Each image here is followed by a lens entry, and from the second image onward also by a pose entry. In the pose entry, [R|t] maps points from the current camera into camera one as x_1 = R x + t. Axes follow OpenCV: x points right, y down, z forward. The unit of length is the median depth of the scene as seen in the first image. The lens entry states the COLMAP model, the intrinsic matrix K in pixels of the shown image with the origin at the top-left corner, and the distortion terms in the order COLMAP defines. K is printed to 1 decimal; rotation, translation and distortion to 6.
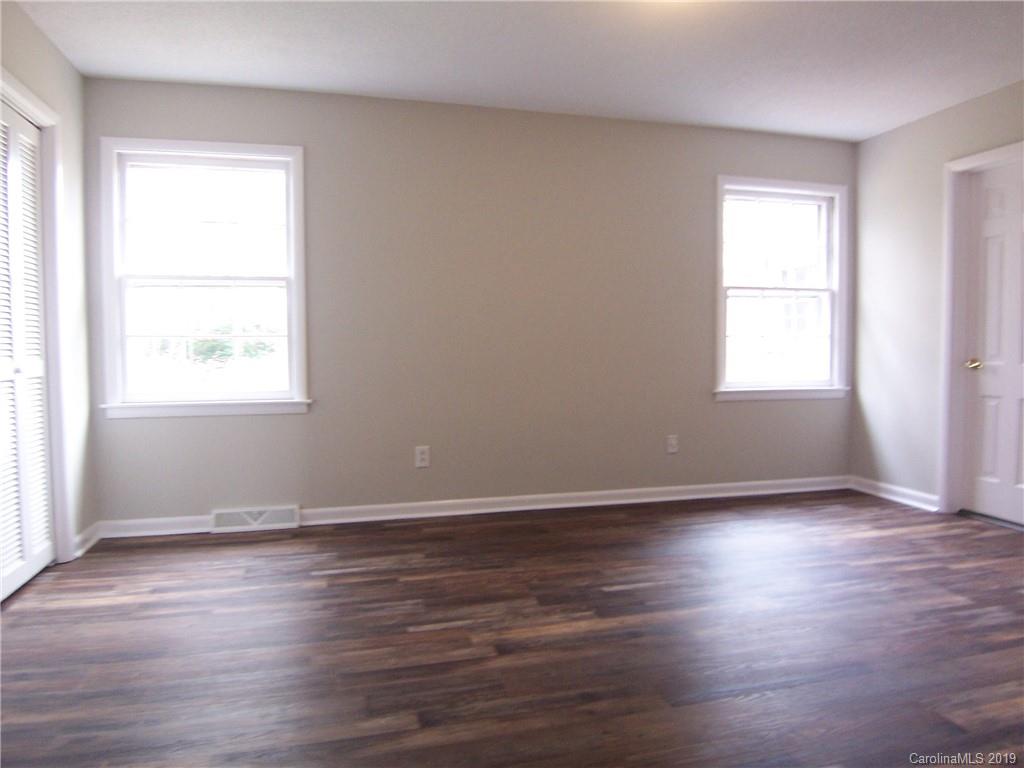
lens RADIAL K [[685.4, 0, 512.8], [0, 685.4, 380.0], [0, 0, 1]] dist [-0.001075, -0.052017]
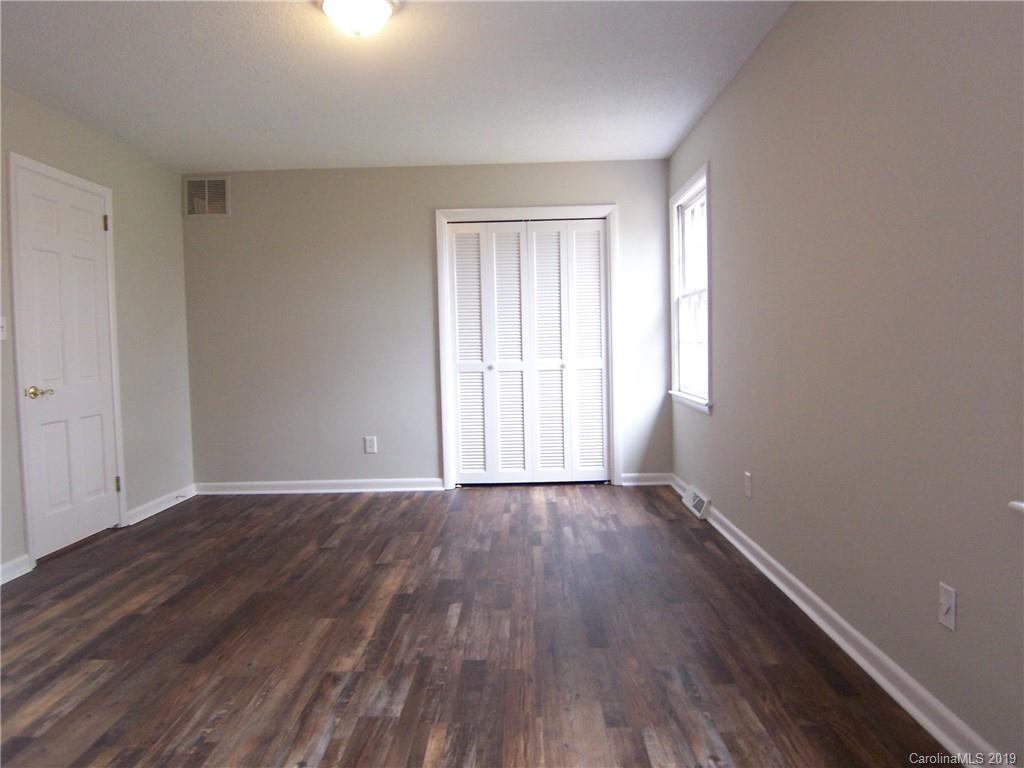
lens RADIAL K [[685.4, 0, 512.8], [0, 685.4, 380.0], [0, 0, 1]] dist [-0.001075, -0.052017]
pose [[-0.272498, 0.059665, -0.960305, 1.252460], [-0.021391, 0.997453, 0.068043, -0.112198], [0.961919, 0.039084, -0.270528, 1.580578]]
